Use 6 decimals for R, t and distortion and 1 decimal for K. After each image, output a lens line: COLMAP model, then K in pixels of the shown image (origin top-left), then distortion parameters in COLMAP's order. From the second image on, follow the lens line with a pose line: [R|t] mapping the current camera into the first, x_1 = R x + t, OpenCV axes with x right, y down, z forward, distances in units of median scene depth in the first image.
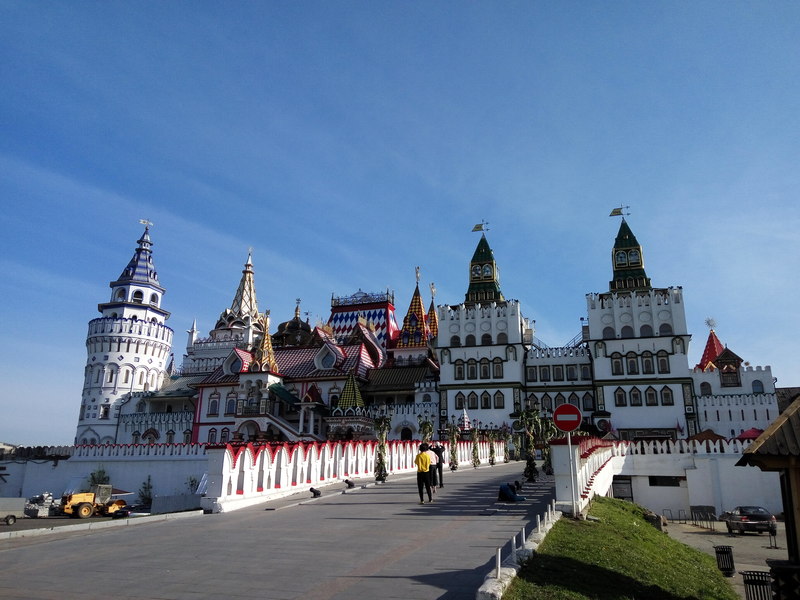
lens RADIAL K [[624.4, 0, 400.0], [0, 624.4, 300.0], [0, 0, 1]] dist [0.127463, -0.206145]
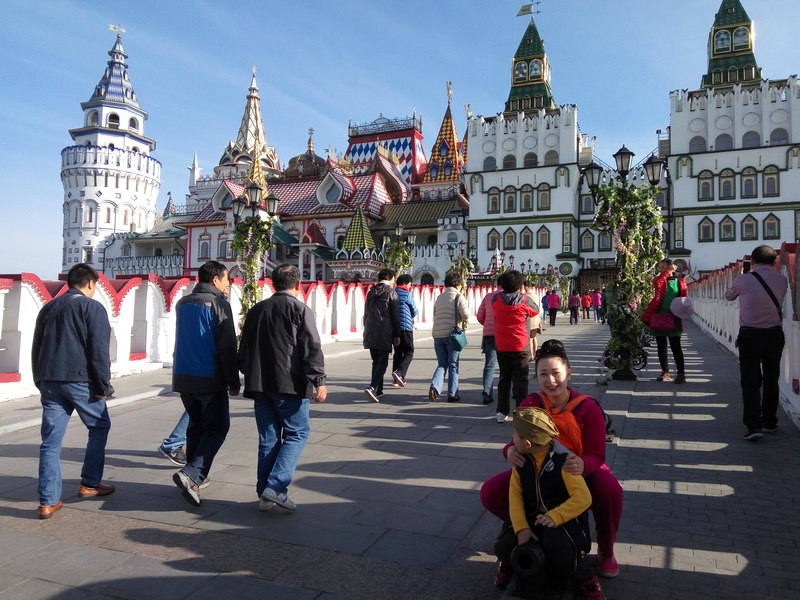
lens RADIAL K [[626.2, 0, 400.0], [0, 626.2, 300.0], [0, 0, 1]] dist [0.081245, -0.088336]
pose [[0.997526, -0.000325, -0.070304, 0.031321], [0.016635, 0.972685, 0.231533, 0.045983], [0.068308, -0.232129, 0.970283, 0.190184]]
